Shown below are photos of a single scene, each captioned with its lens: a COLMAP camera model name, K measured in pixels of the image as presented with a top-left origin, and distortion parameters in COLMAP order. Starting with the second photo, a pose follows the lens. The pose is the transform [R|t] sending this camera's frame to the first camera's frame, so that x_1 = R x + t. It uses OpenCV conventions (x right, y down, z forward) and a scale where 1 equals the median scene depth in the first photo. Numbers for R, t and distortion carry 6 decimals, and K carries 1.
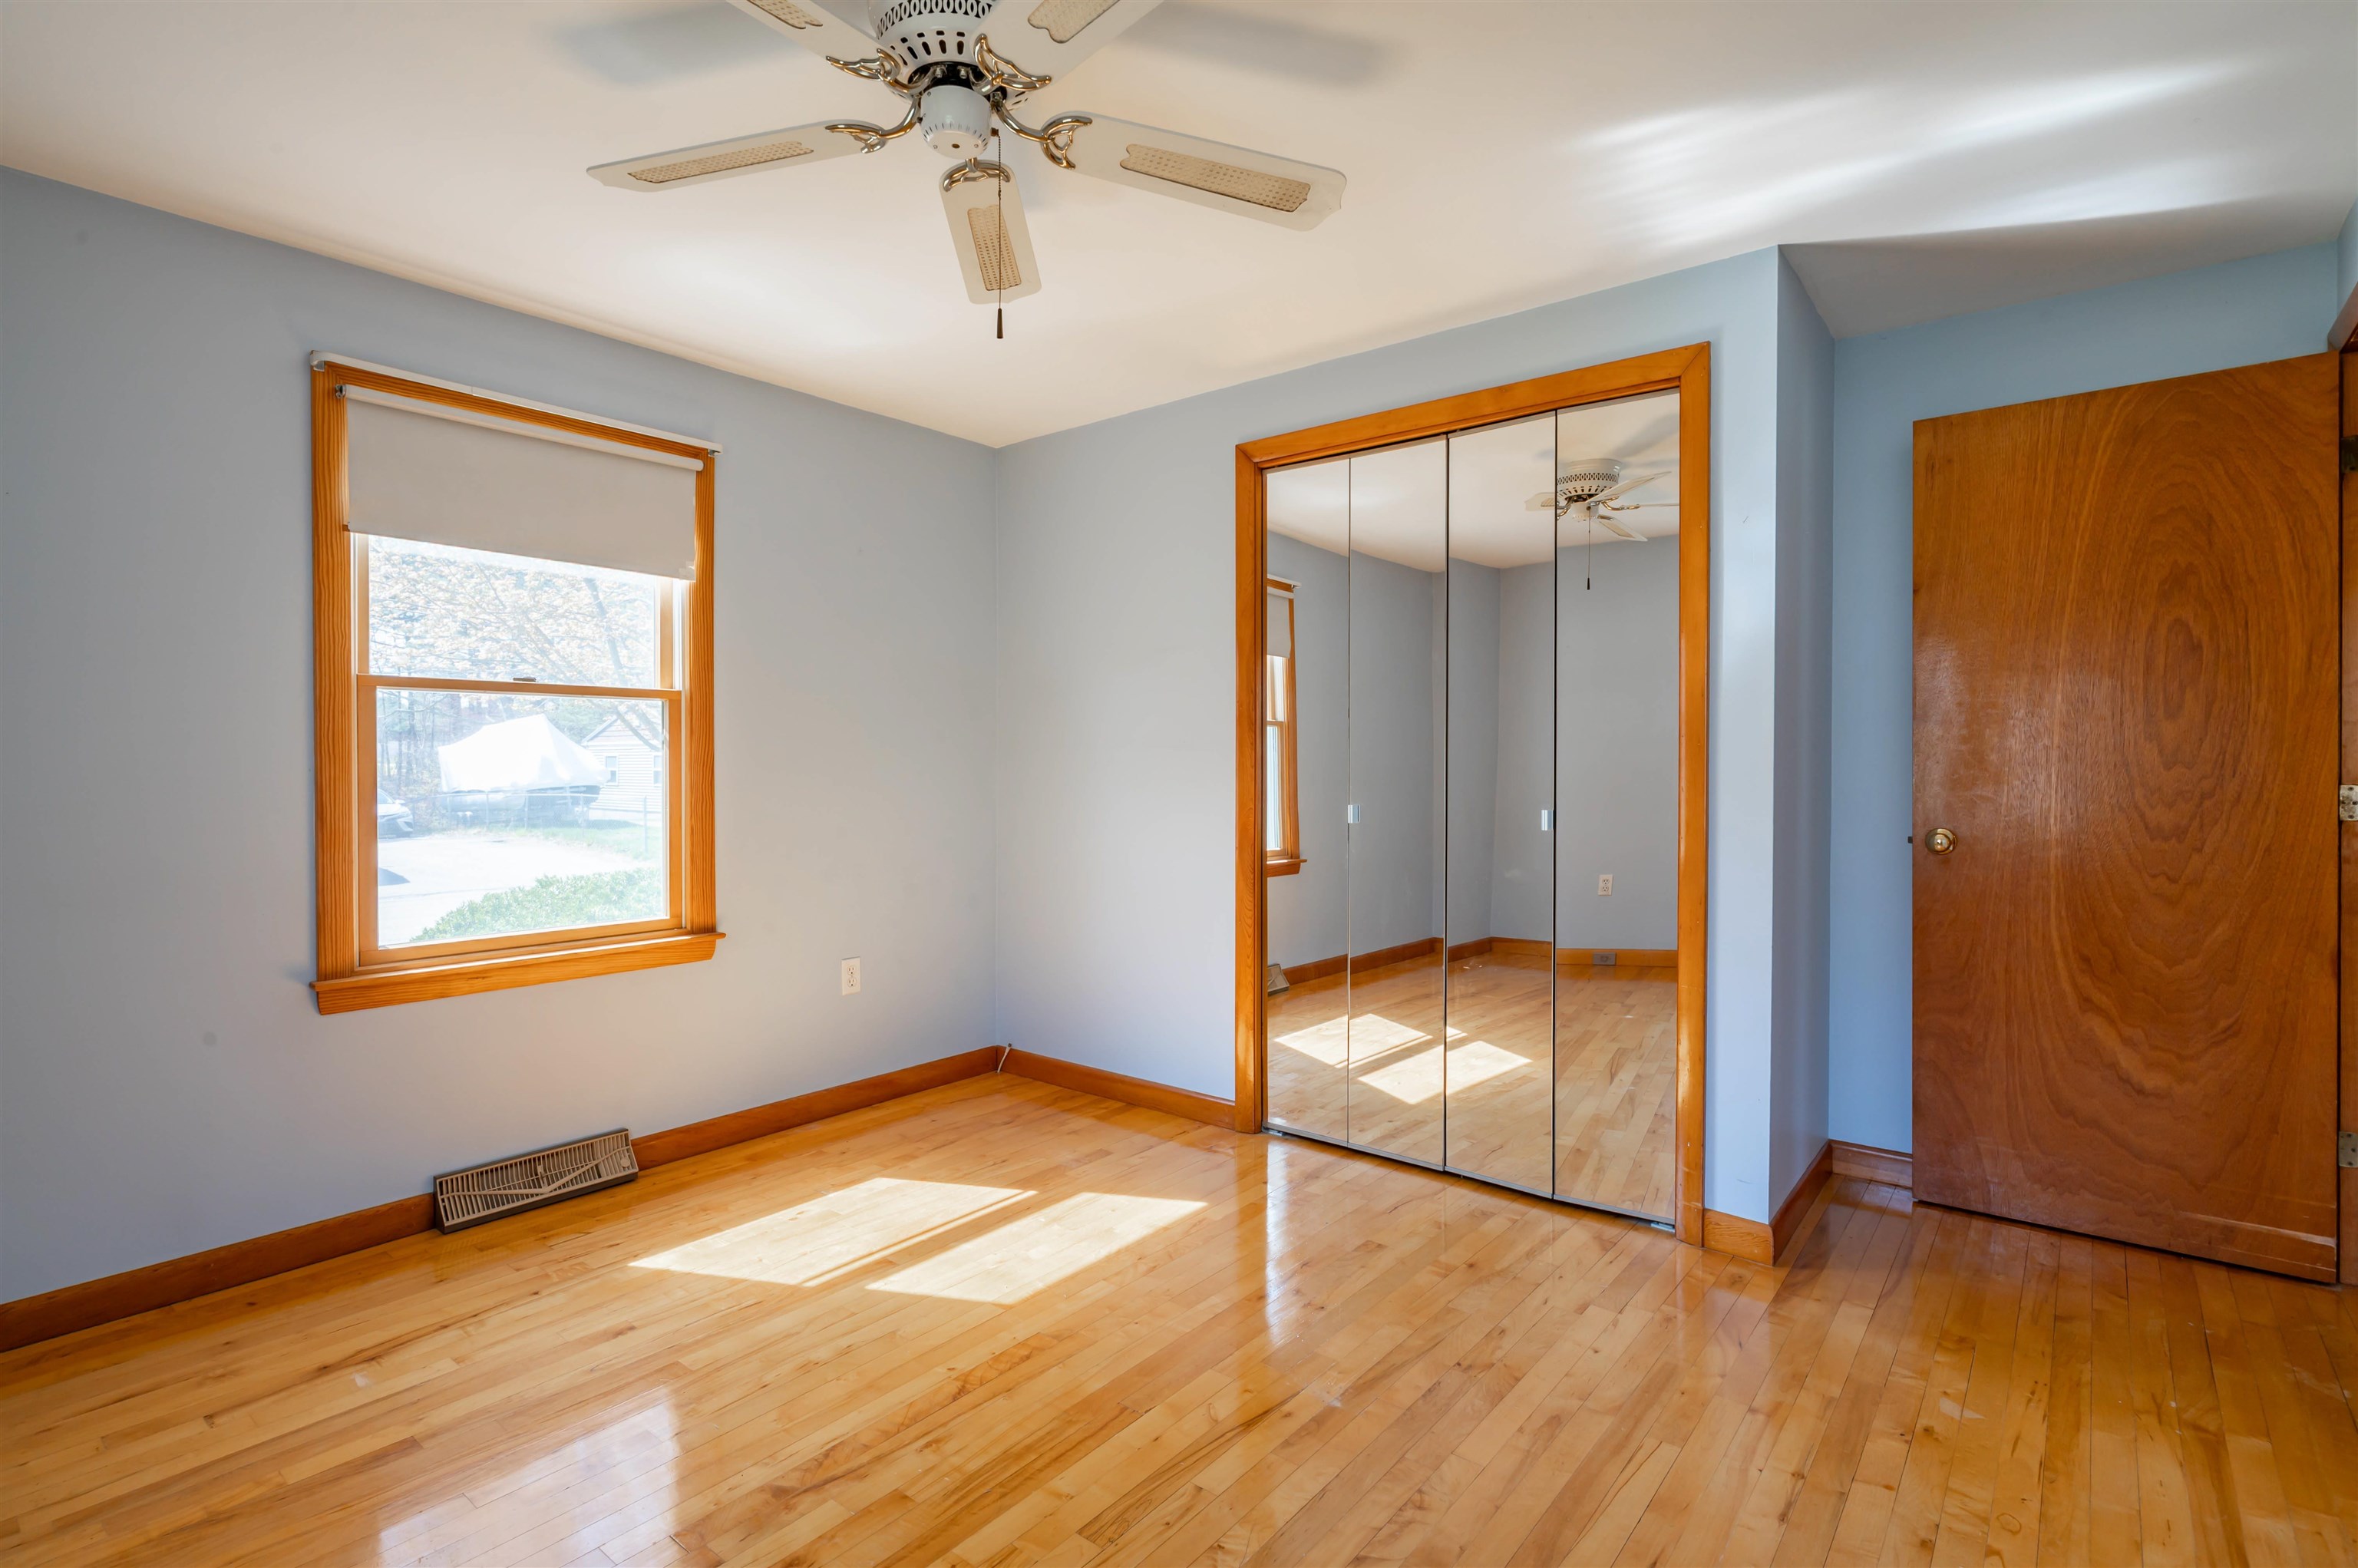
lens RADIAL K [[1132.6, 0, 1171.1], [0, 1132.6, 769.7], [0, 0, 1]] dist [0.000286, 0.000658]
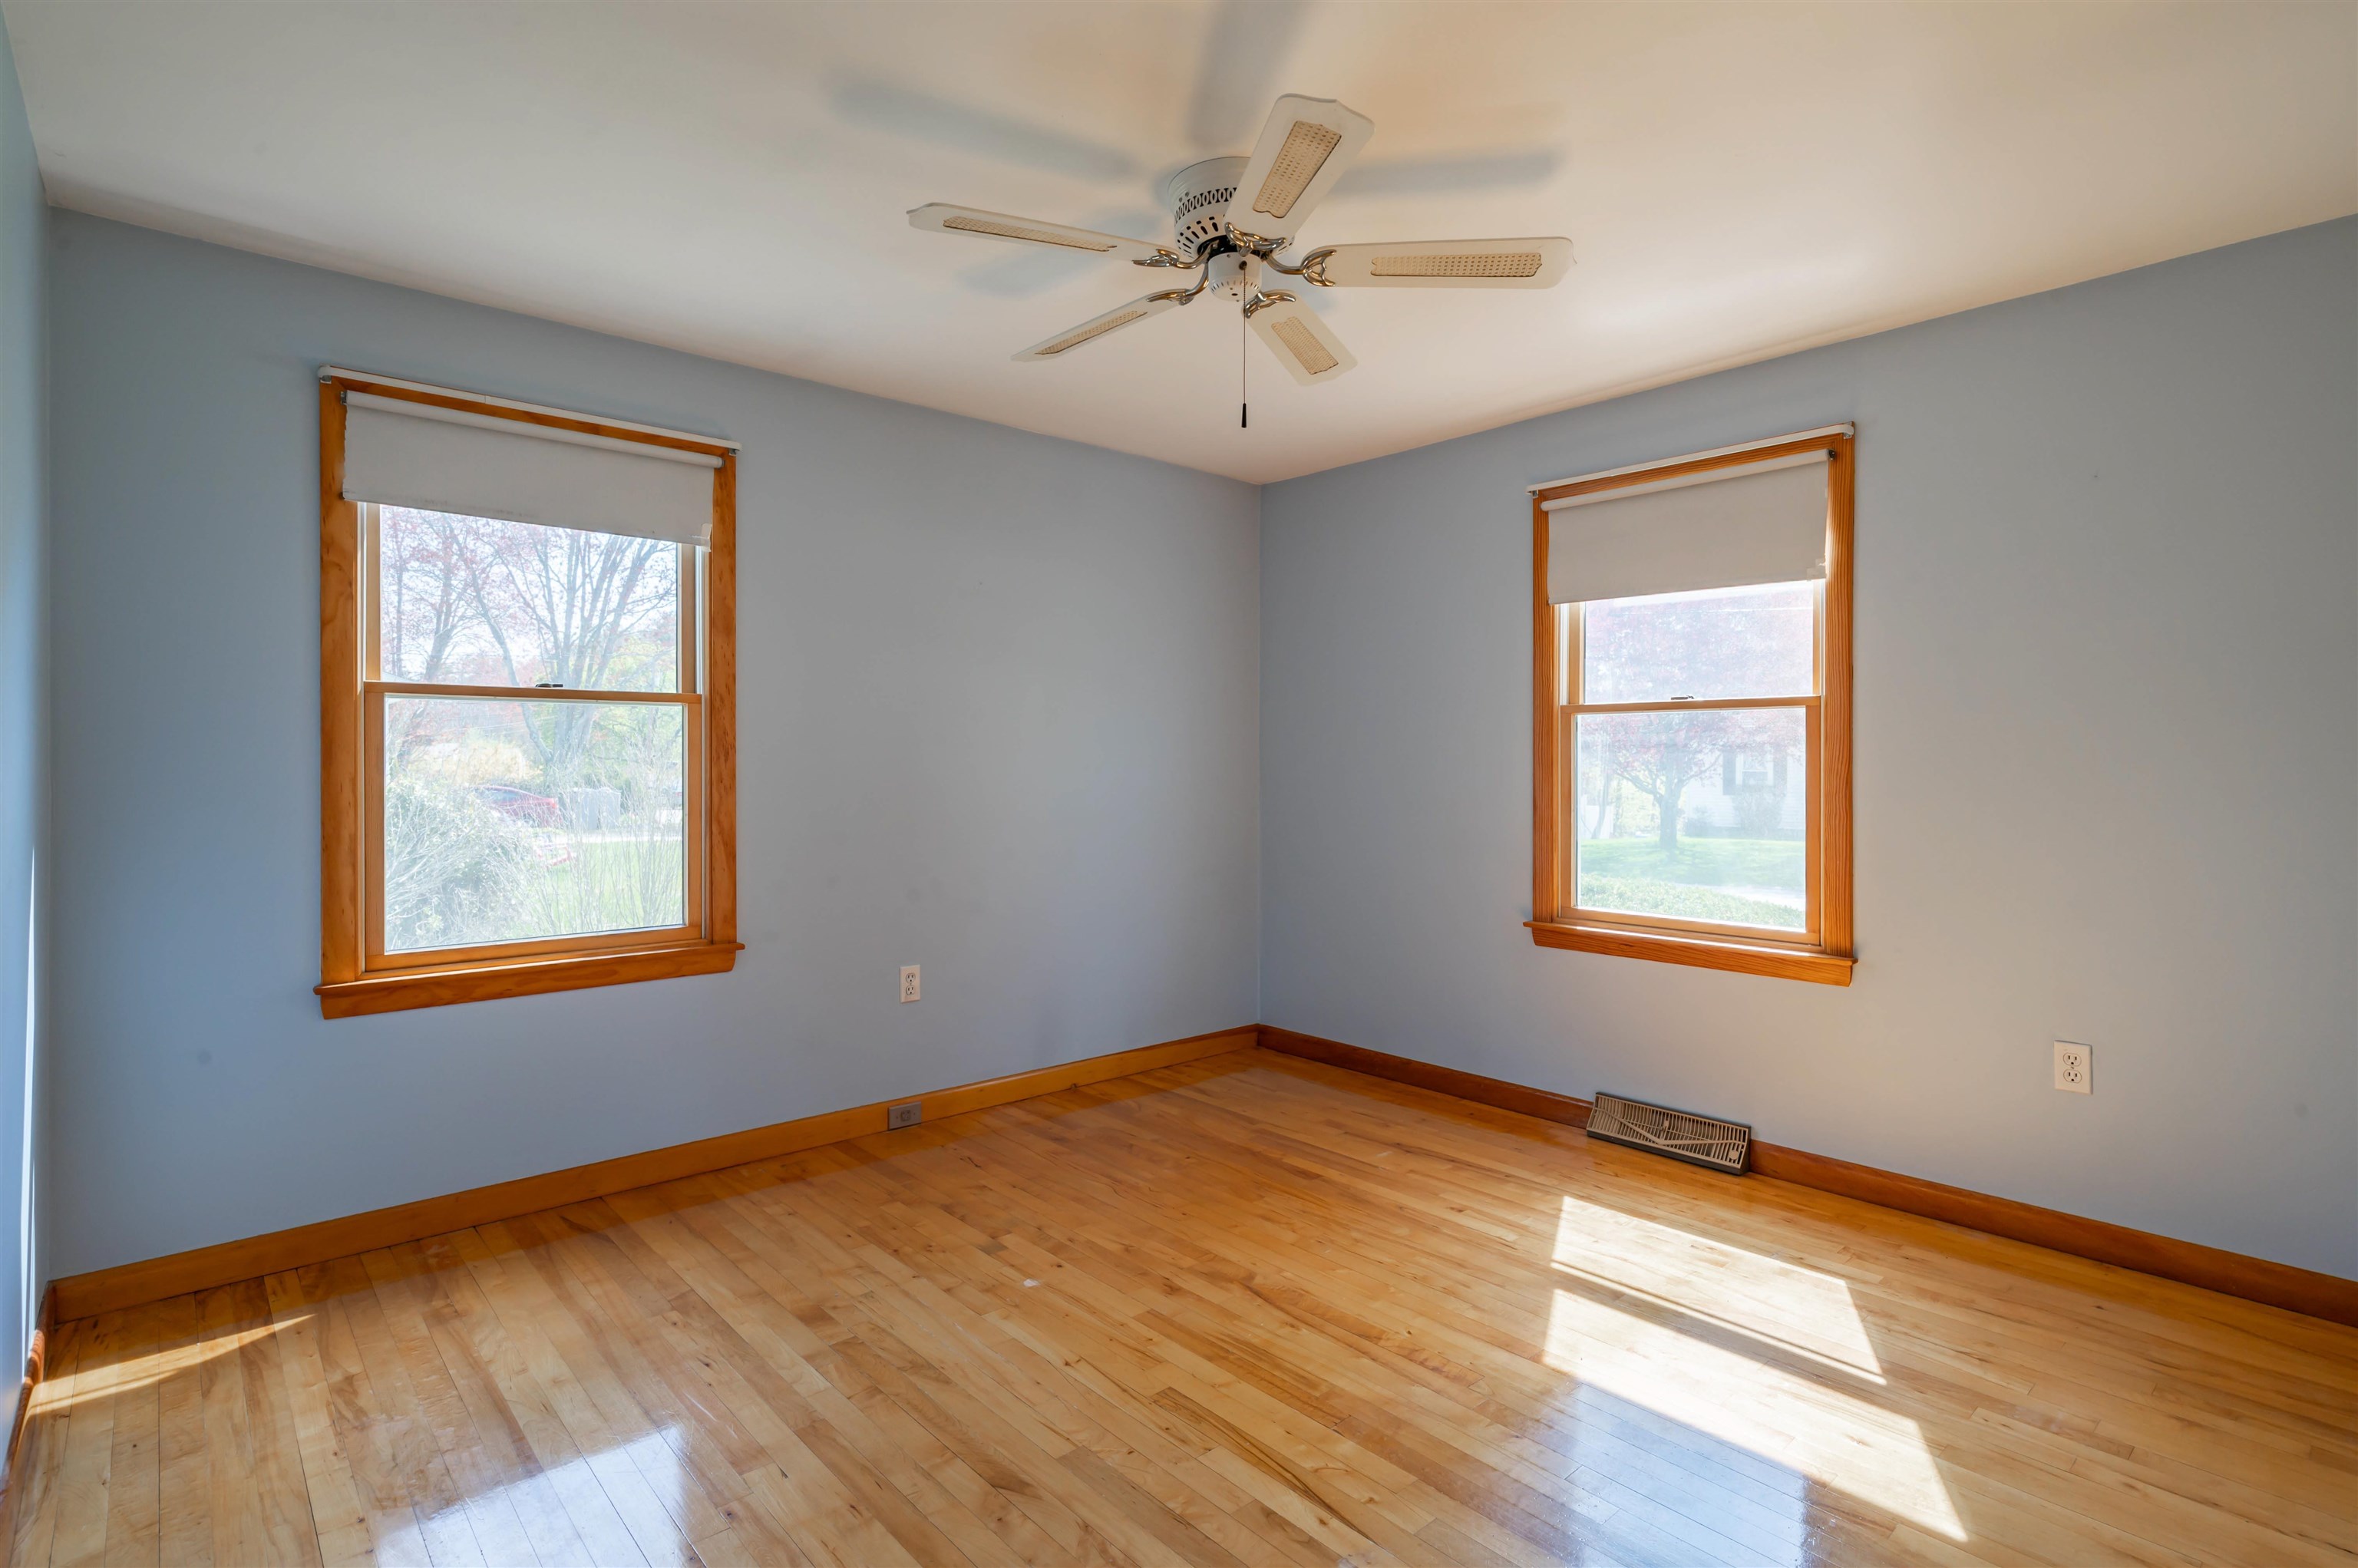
lens RADIAL K [[1132.6, 0, 1171.1], [0, 1132.6, 769.7], [0, 0, 1]] dist [0.000286, 0.000658]
pose [[-0.150574, 0.006276, -0.988579, 0.664059], [-0.011794, 0.999897, 0.008144, -0.010384], [0.988528, 0.012886, -0.150484, 0.683518]]
